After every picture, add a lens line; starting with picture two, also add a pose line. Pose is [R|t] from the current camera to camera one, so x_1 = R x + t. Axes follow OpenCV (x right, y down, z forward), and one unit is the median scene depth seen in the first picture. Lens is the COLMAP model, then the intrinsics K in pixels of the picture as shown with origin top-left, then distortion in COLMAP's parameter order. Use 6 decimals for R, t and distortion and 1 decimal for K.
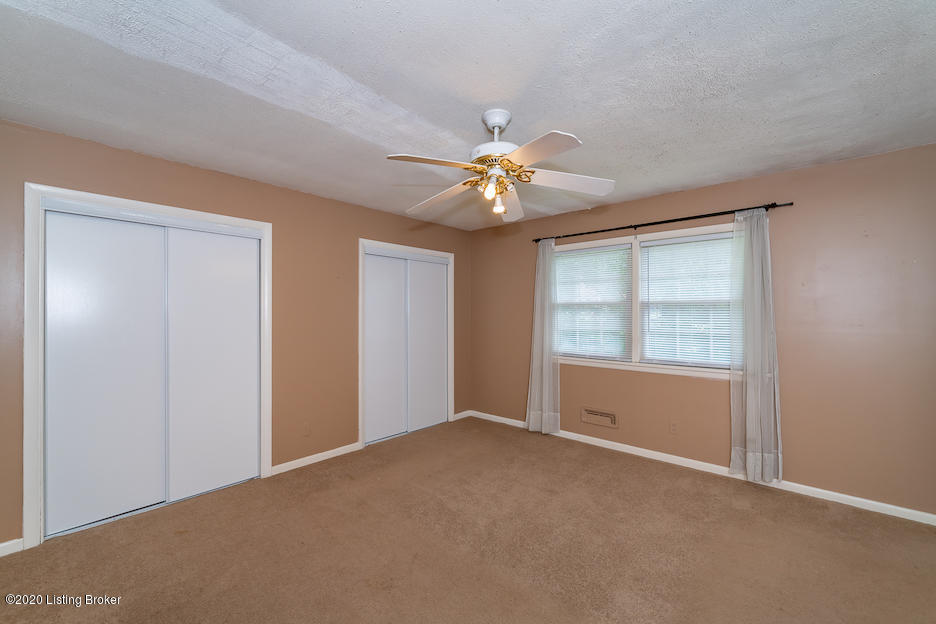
lens RADIAL K [[379.9, 0, 468.0], [0, 379.9, 312.0], [0, 0, 1]] dist [0.000039, 0.000005]
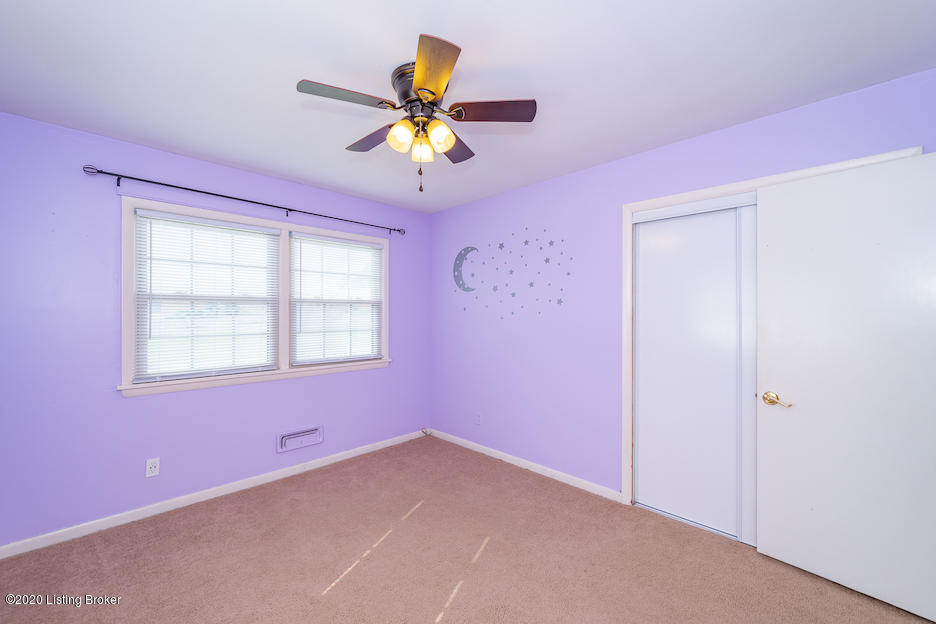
lens RADIAL K [[379.9, 0, 468.0], [0, 379.9, 312.0], [0, 0, 1]] dist [0.000039, 0.000005]
pose [[0.049907, 0.005388, 0.998739, -0.399057], [-0.003204, 0.999981, -0.005235, 0.011133], [-0.998749, -0.002938, 0.049923, 0.552642]]
